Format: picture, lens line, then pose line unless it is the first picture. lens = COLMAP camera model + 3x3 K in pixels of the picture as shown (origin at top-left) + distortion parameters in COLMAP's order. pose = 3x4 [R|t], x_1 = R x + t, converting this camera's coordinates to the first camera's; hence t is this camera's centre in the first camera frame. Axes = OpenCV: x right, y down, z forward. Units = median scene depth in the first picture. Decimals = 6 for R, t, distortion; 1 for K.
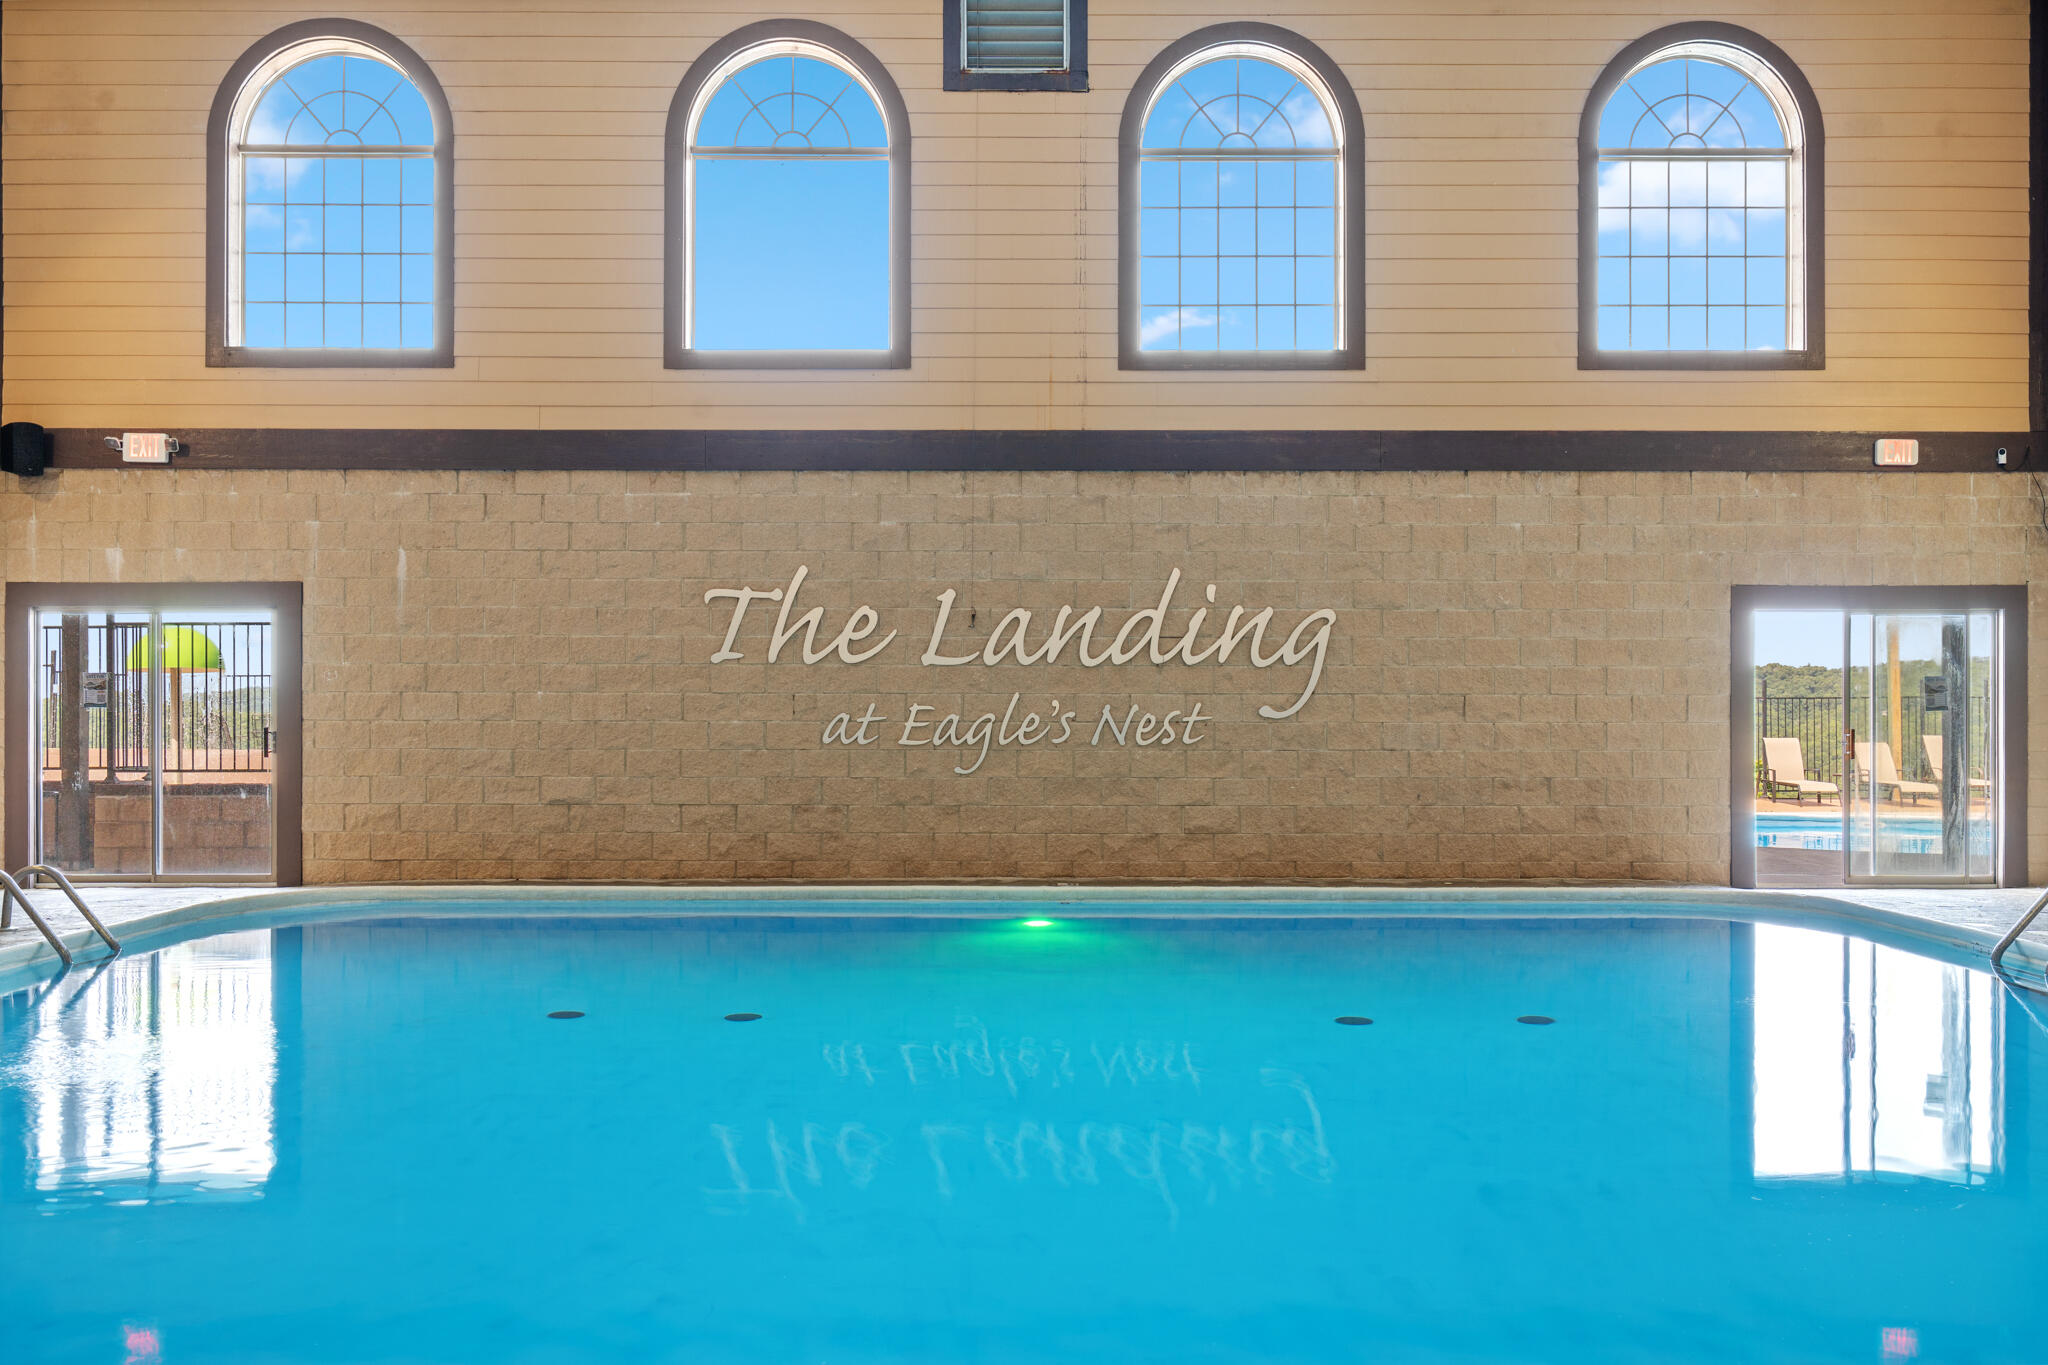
lens RADIAL K [[2348.8, 0, 1024.0], [0, 2348.8, 688.5], [0, 0, 1]] dist [0.022652, 0.000000]
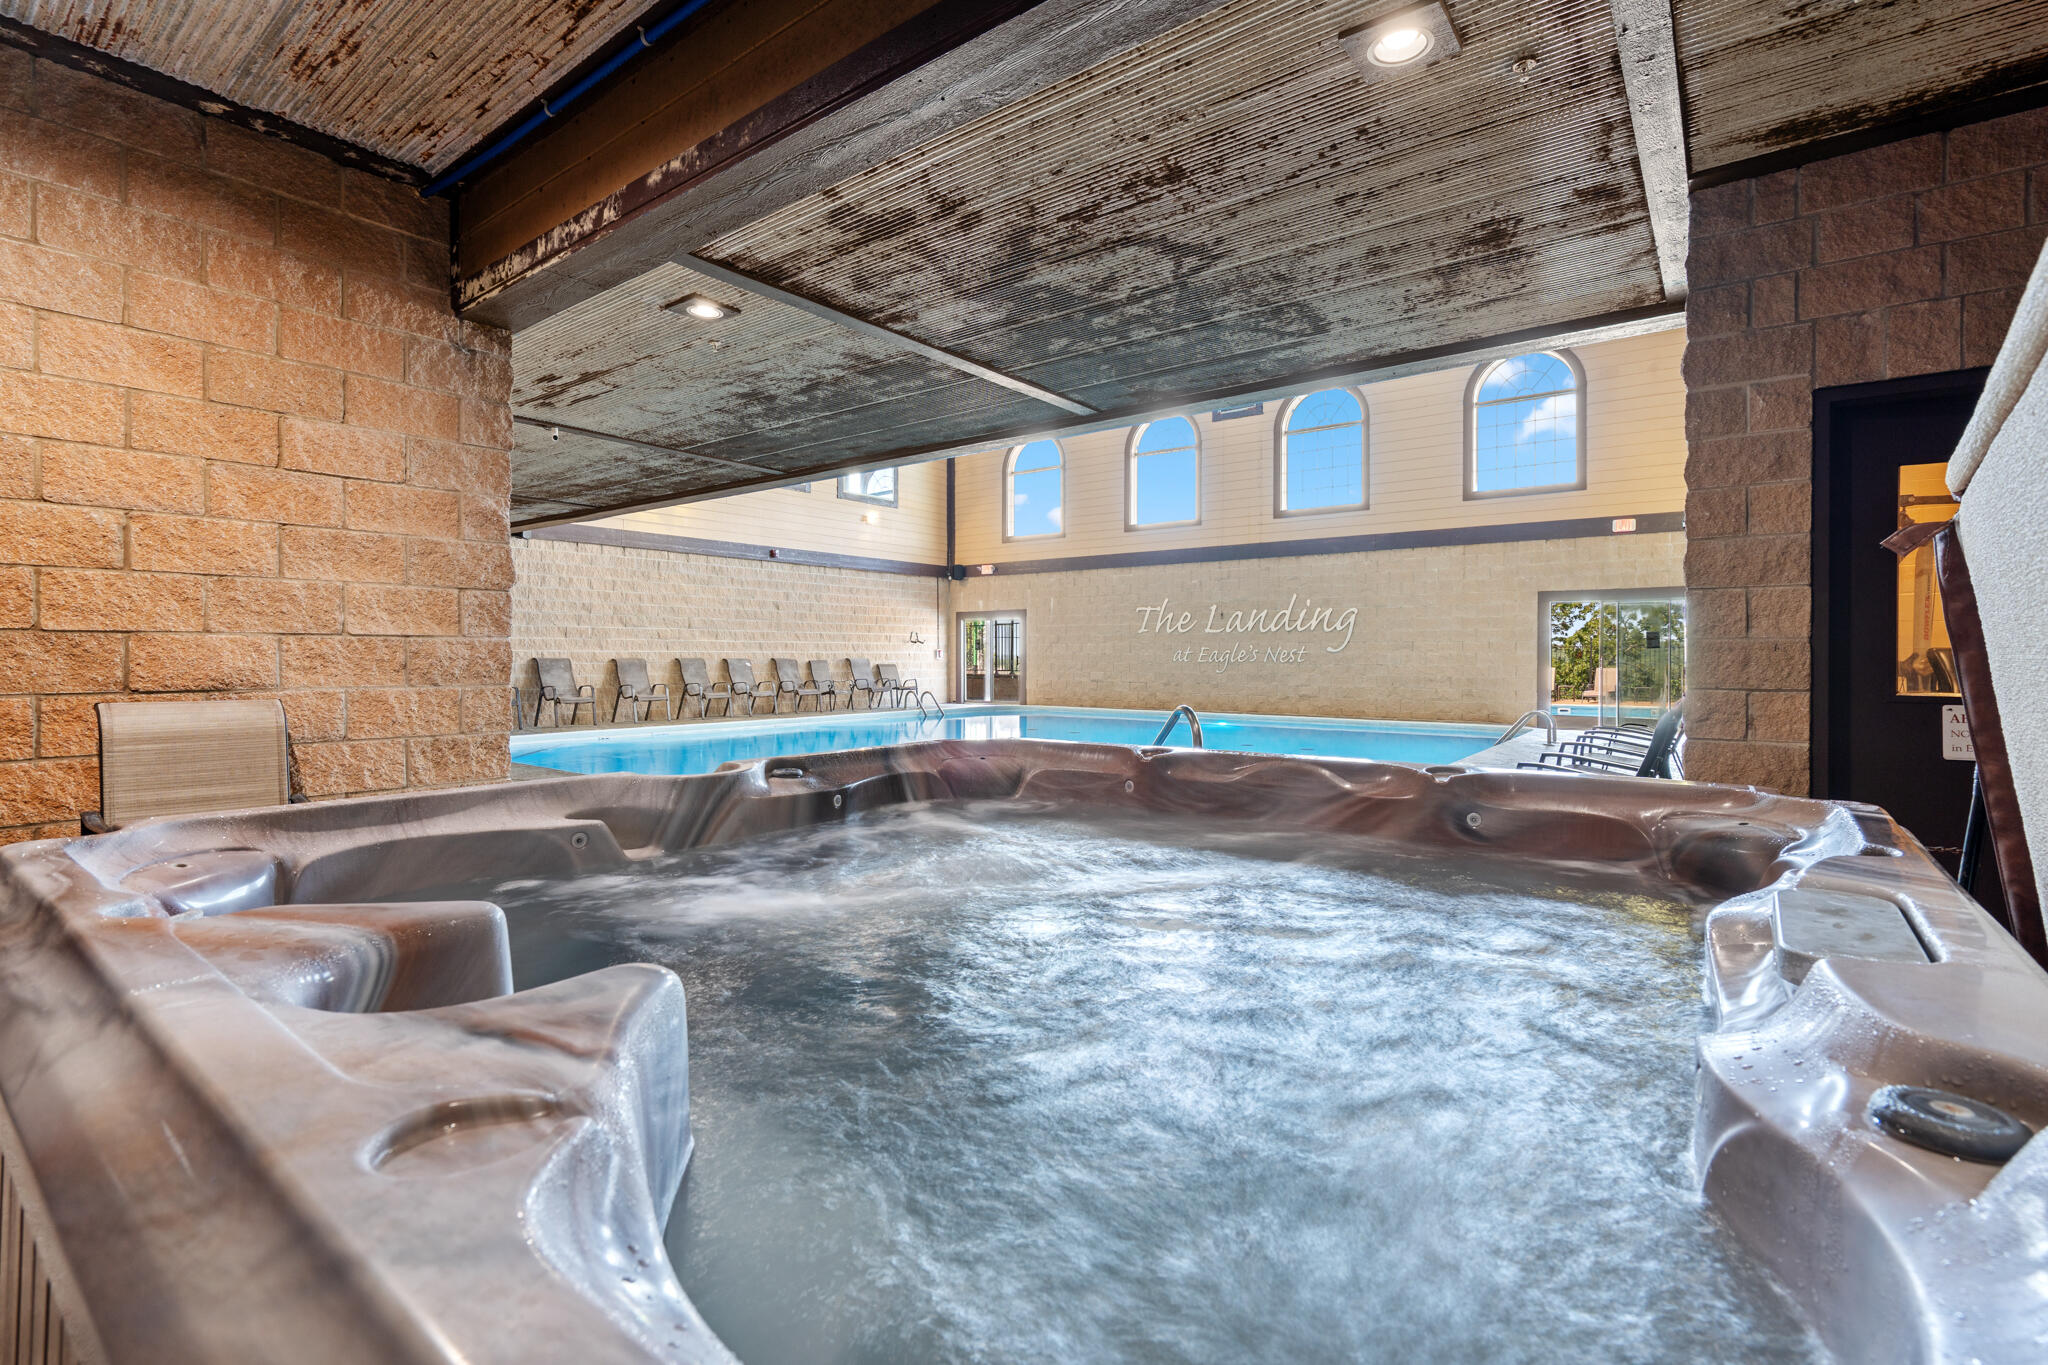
lens RADIAL K [[936.3, 0, 1023.4], [0, 936.3, 673.7], [0, 0, 1]] dist [-0.000202, 0.000220]
pose [[0.786713, 0.012783, -0.617187, 0.465546], [0.009178, 0.999433, 0.032399, 0.000545], [0.617251, -0.031154, 0.786150, 0.005845]]
